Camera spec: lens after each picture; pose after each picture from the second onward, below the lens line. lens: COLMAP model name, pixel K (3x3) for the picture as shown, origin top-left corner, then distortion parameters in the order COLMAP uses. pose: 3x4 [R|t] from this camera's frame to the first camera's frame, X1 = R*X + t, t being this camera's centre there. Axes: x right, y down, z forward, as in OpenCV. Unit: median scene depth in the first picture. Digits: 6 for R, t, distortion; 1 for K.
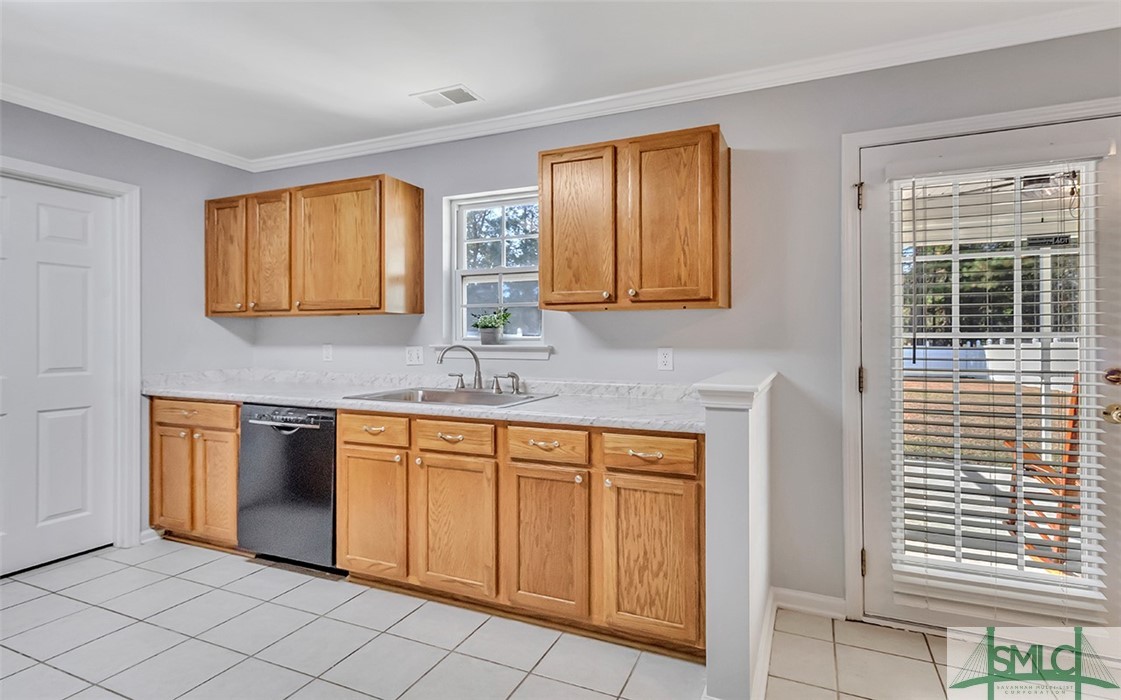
lens RADIAL K [[538.1, 0, 584.2], [0, 538.1, 336.2], [0, 0, 1]] dist [-0.001477, -0.000095]
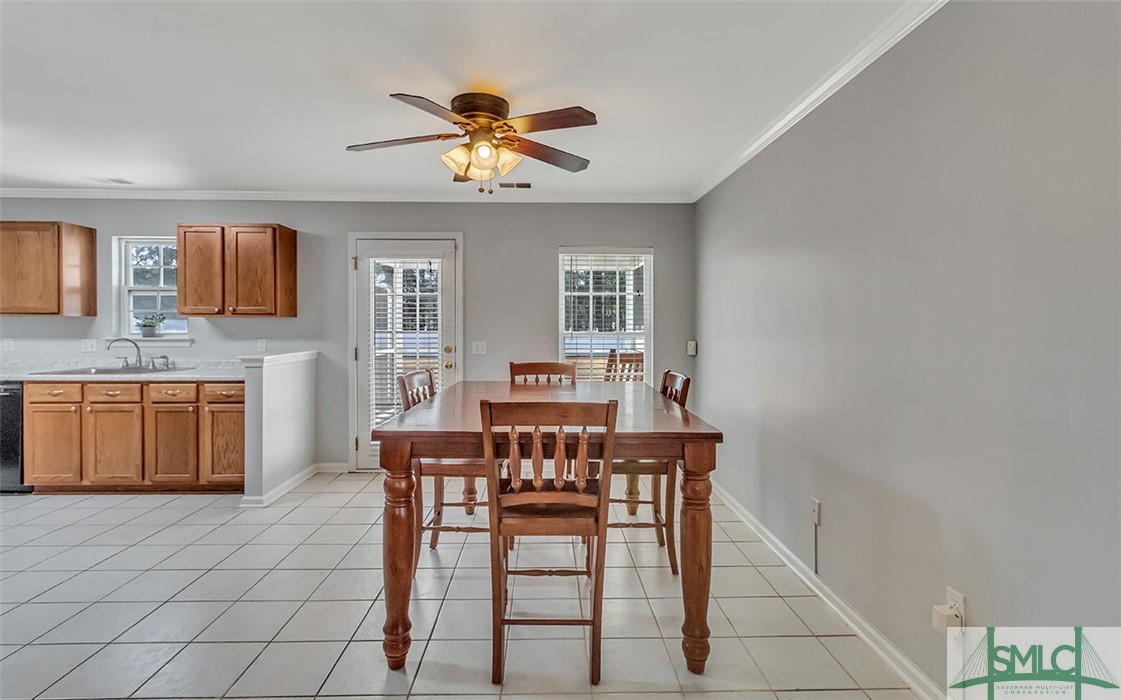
lens RADIAL K [[537.7, 0, 536.8], [0, 537.7, 328.1], [0, 0, 1]] dist [-0.000910, 0.000129]
pose [[0.933555, -0.001740, 0.358431, 0.329587], [-0.001307, 0.999965, 0.008260, -0.027097], [-0.358433, -0.008180, 0.933520, -0.882975]]
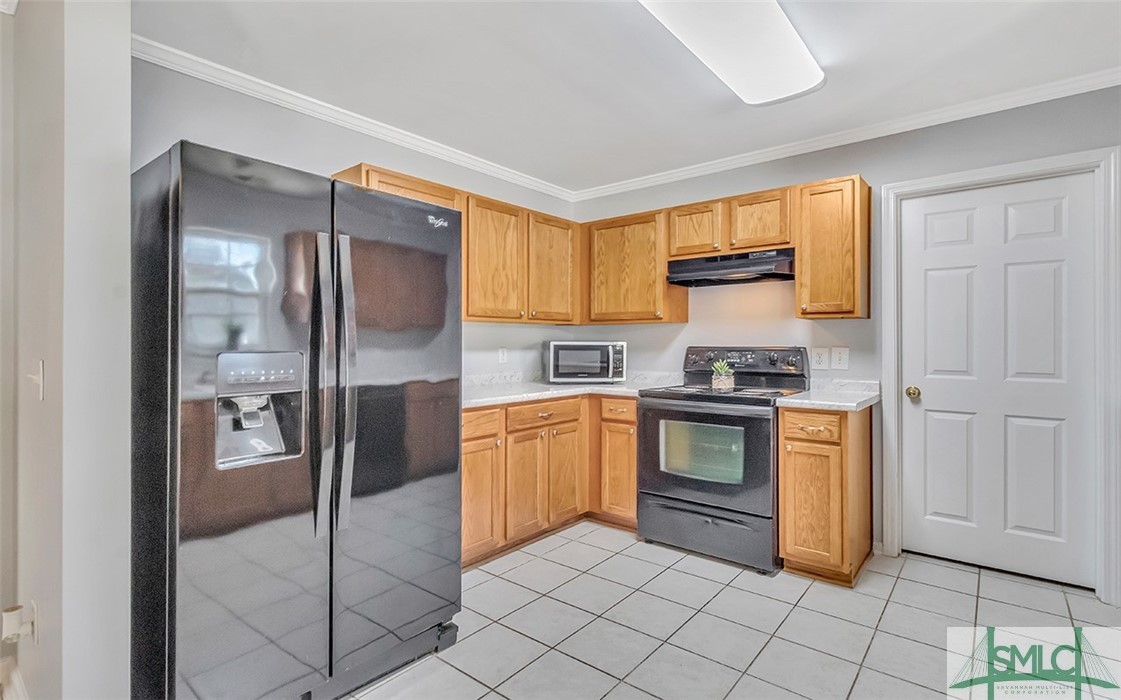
lens RADIAL K [[538.1, 0, 534.8], [0, 538.1, 341.7], [0, 0, 1]] dist [-0.000639, -0.000242]
pose [[-0.306627, -0.000897, -0.951829, 0.208255], [0.001945, 0.999997, -0.001568, 0.004478], [0.951828, -0.002332, -0.306624, 0.518207]]
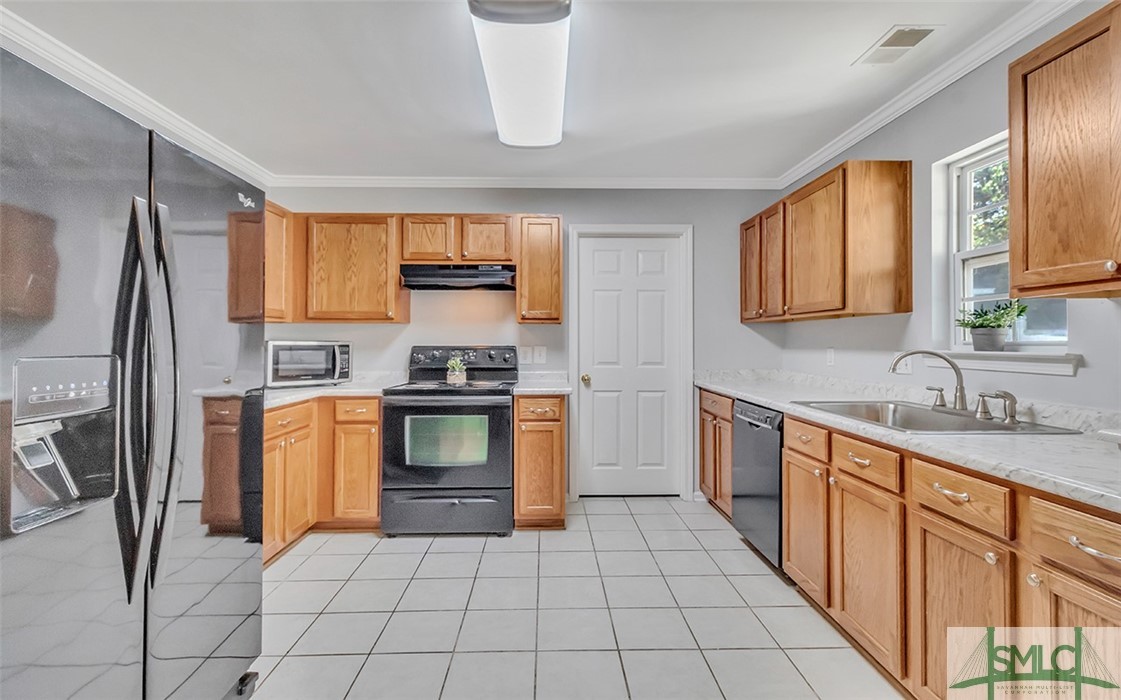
lens RADIAL K [[542.2, 0, 543.7], [0, 542.2, 337.6], [0, 0, 1]] dist [0.000693, 0.000518]
pose [[0.398740, -0.006323, -0.917042, 0.275734], [0.001050, 0.999979, -0.006438, 0.002159], [0.917063, 0.001604, 0.398738, 0.178346]]
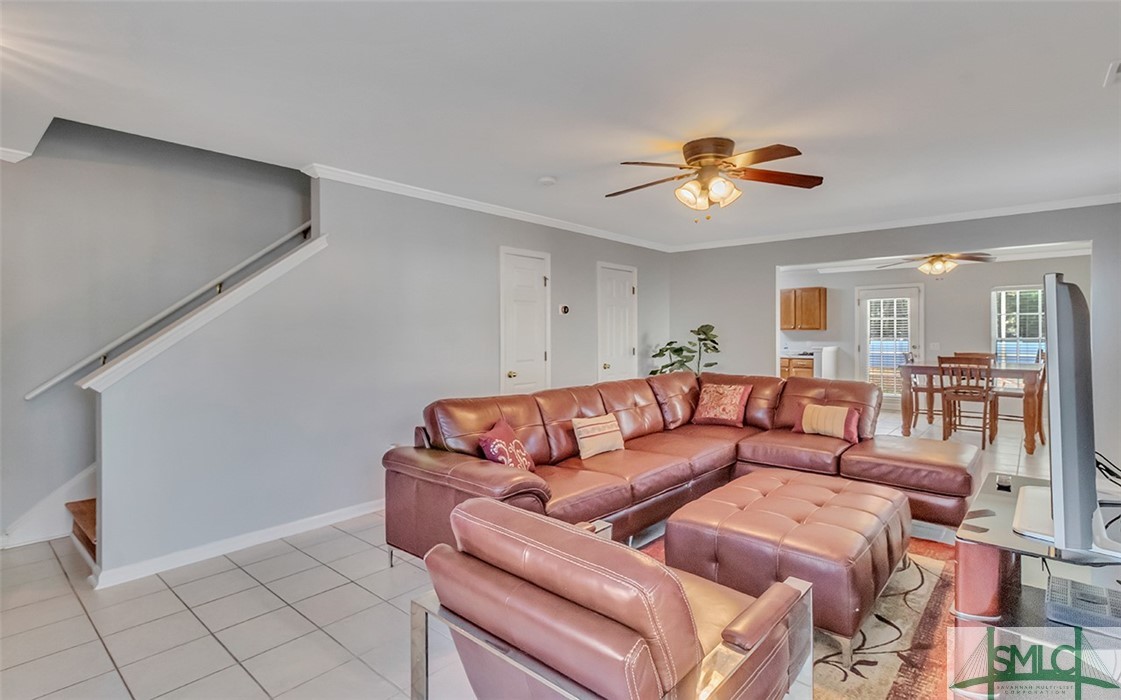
lens RADIAL K [[549.5, 0, 559.2], [0, 549.5, 337.5], [0, 0, 1]] dist [0.003114, -0.000438]
pose [[0.946413, -0.000965, -0.322958, -0.234864], [0.004078, 0.999952, 0.008962, -0.037050], [0.322934, -0.009799, 0.946371, -2.861454]]
